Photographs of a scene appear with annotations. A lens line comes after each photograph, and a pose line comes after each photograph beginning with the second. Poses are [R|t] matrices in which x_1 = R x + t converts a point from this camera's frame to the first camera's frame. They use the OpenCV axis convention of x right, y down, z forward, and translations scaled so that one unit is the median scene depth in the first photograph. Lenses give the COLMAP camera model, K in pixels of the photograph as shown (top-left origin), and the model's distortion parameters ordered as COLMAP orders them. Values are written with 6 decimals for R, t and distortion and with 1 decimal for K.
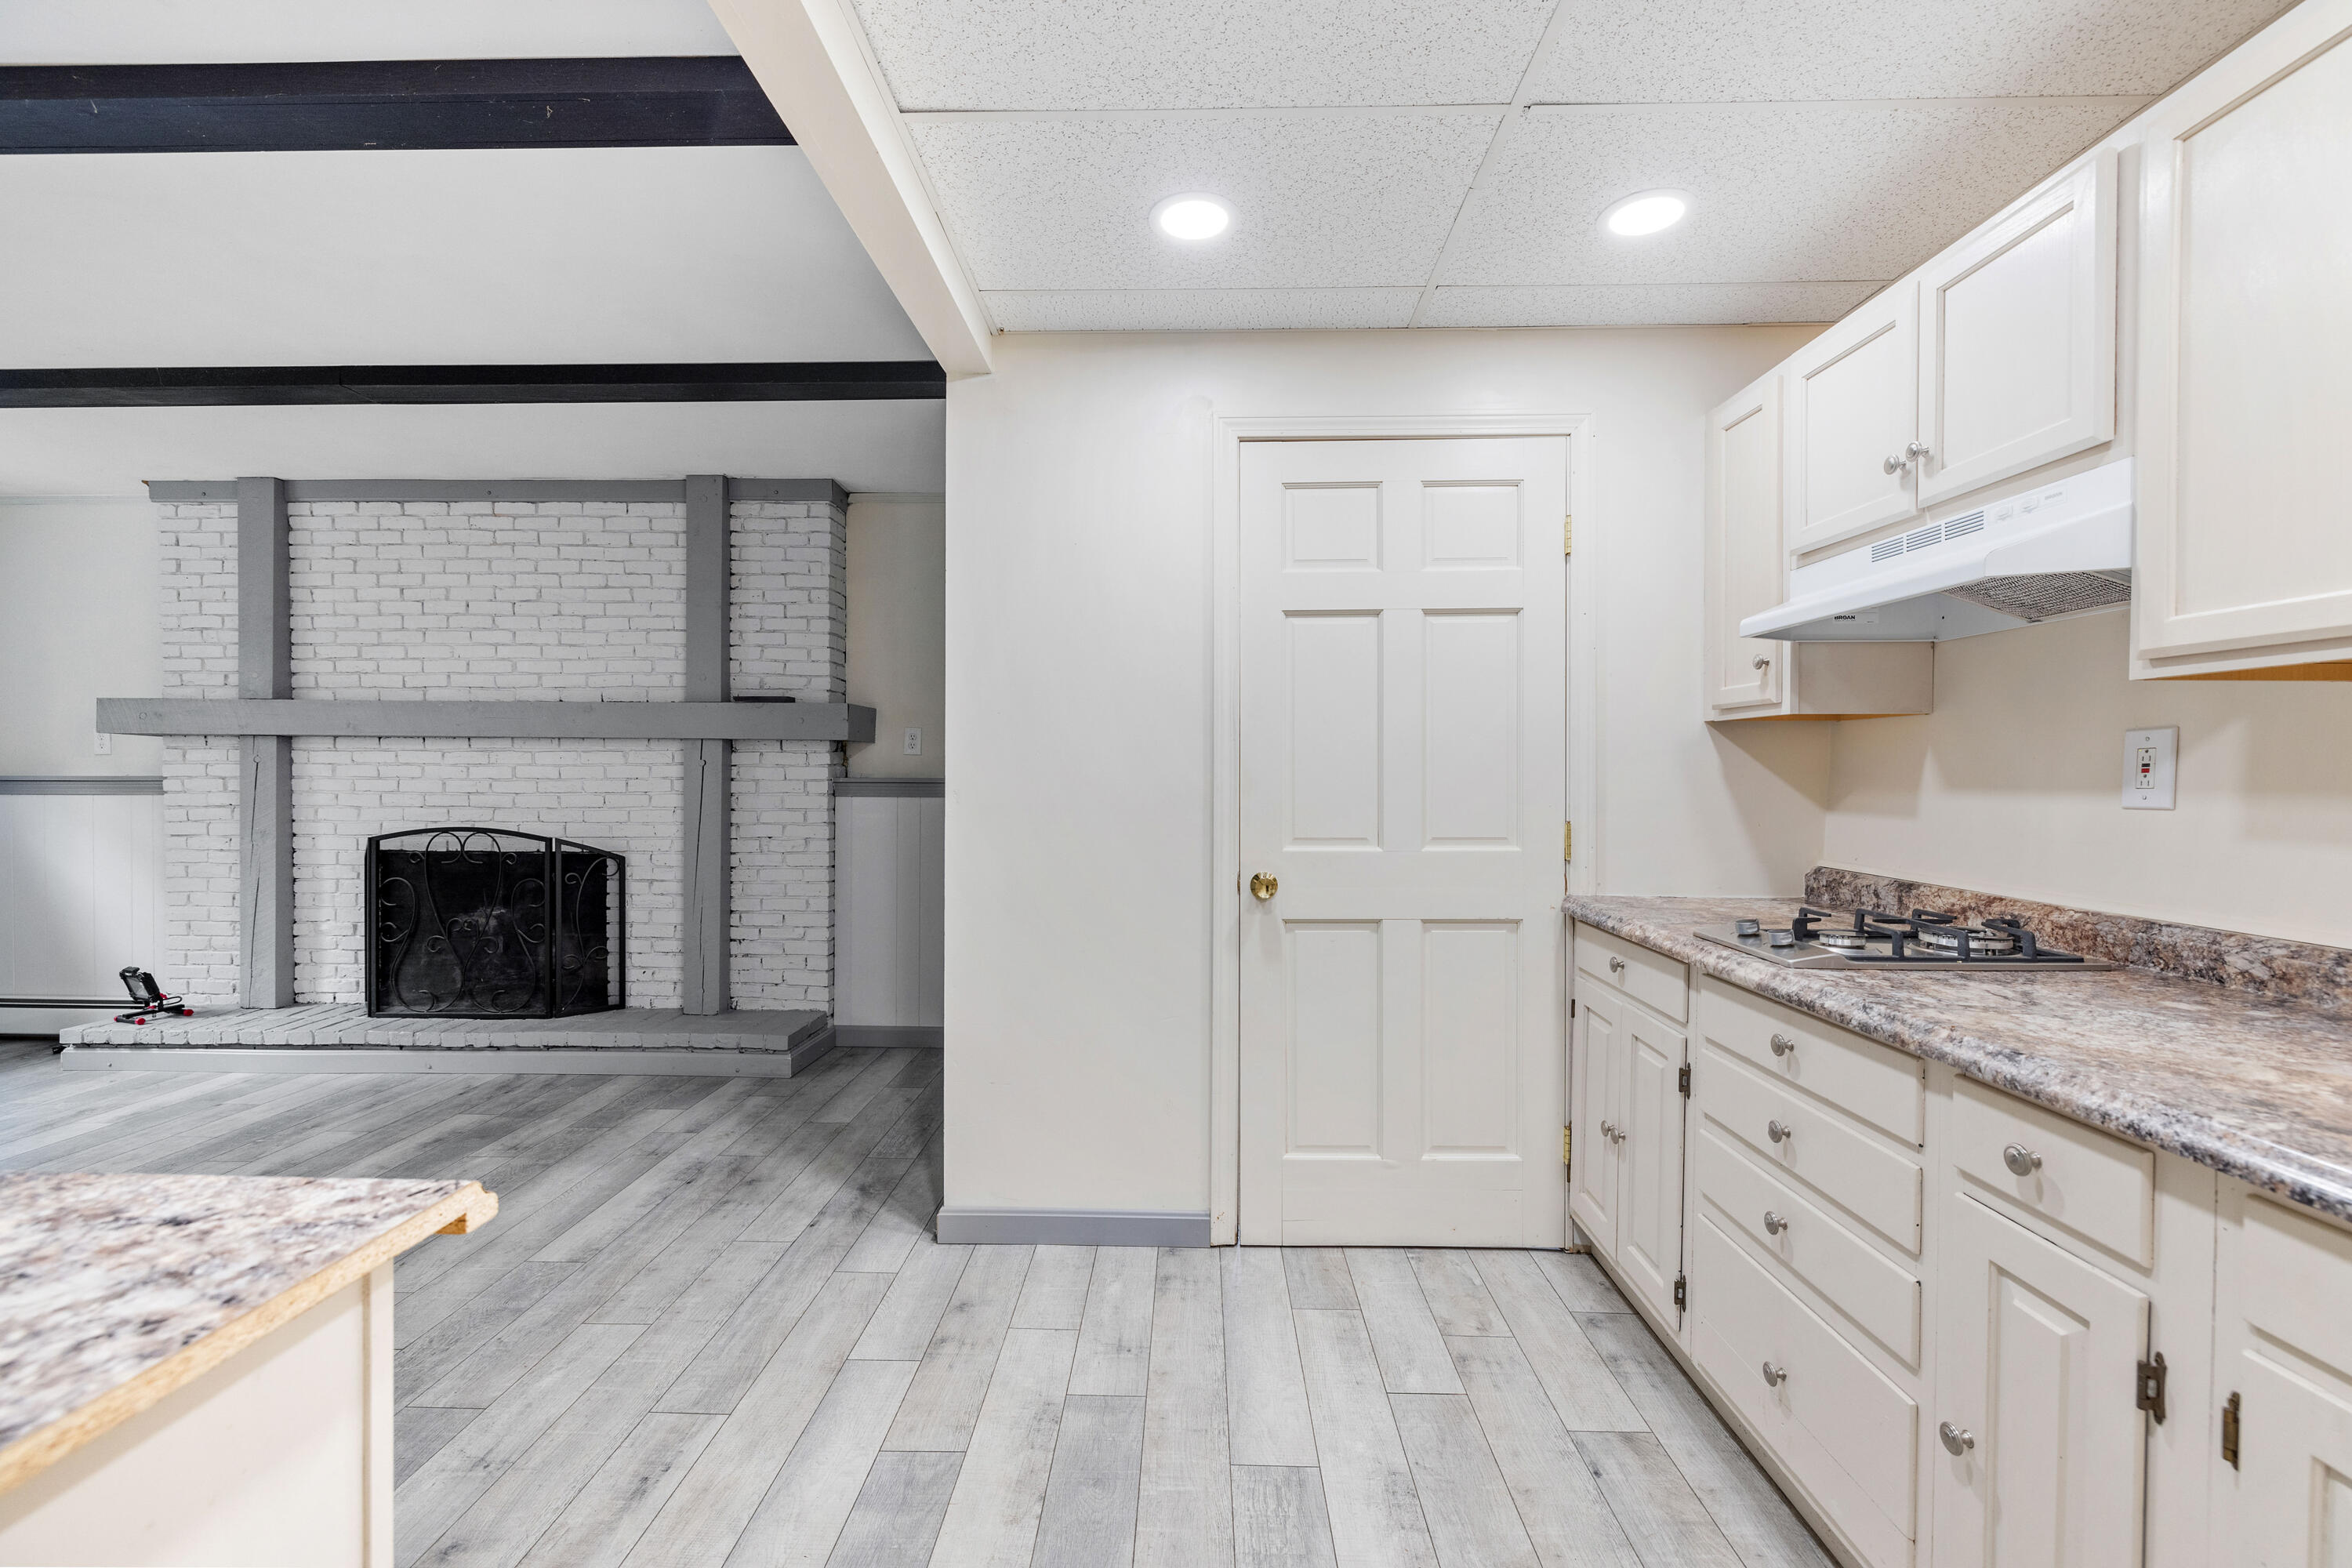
lens RADIAL K [[984.3, 0, 1174.2], [0, 984.3, 769.5], [0, 0, 1]] dist [-0.003815, 0.000692]
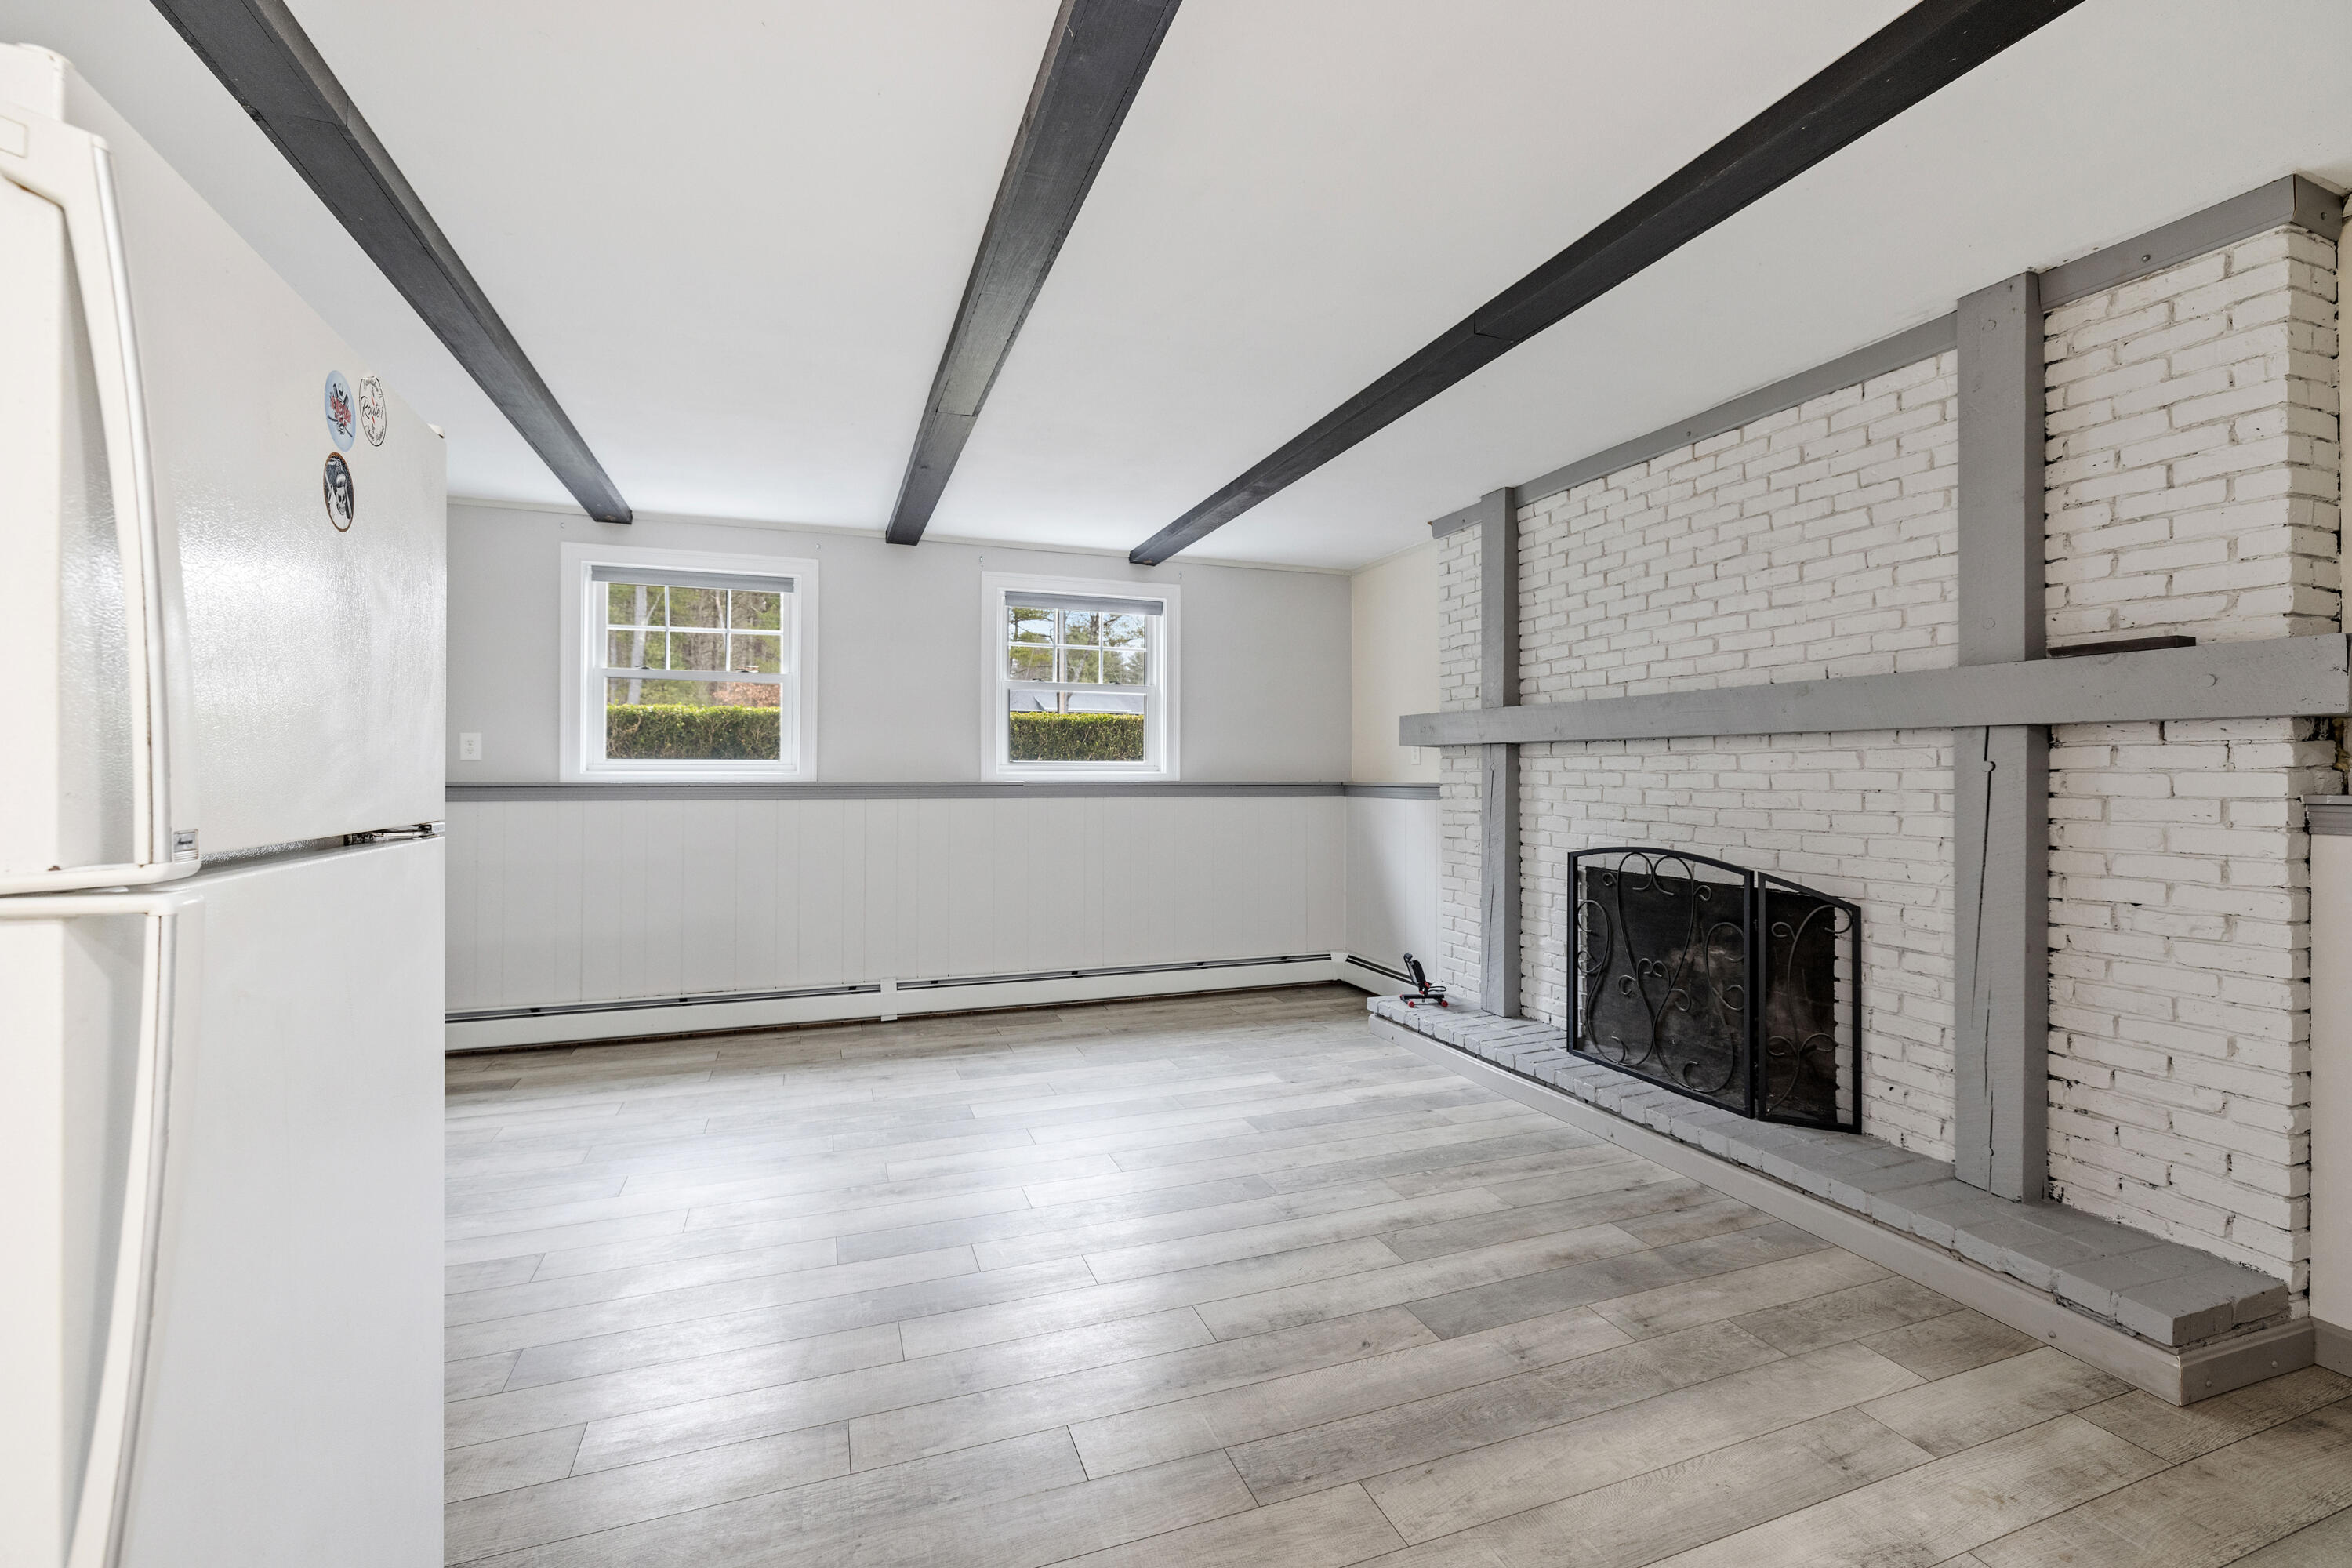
lens RADIAL K [[984.3, 0, 1174.2], [0, 984.3, 769.5], [0, 0, 1]] dist [-0.003815, 0.000692]
pose [[0.363732, -0.007200, -0.931476, -0.103847], [0.001331, 0.999973, -0.007209, -0.001121], [0.931503, 0.001382, 0.363732, 0.319404]]
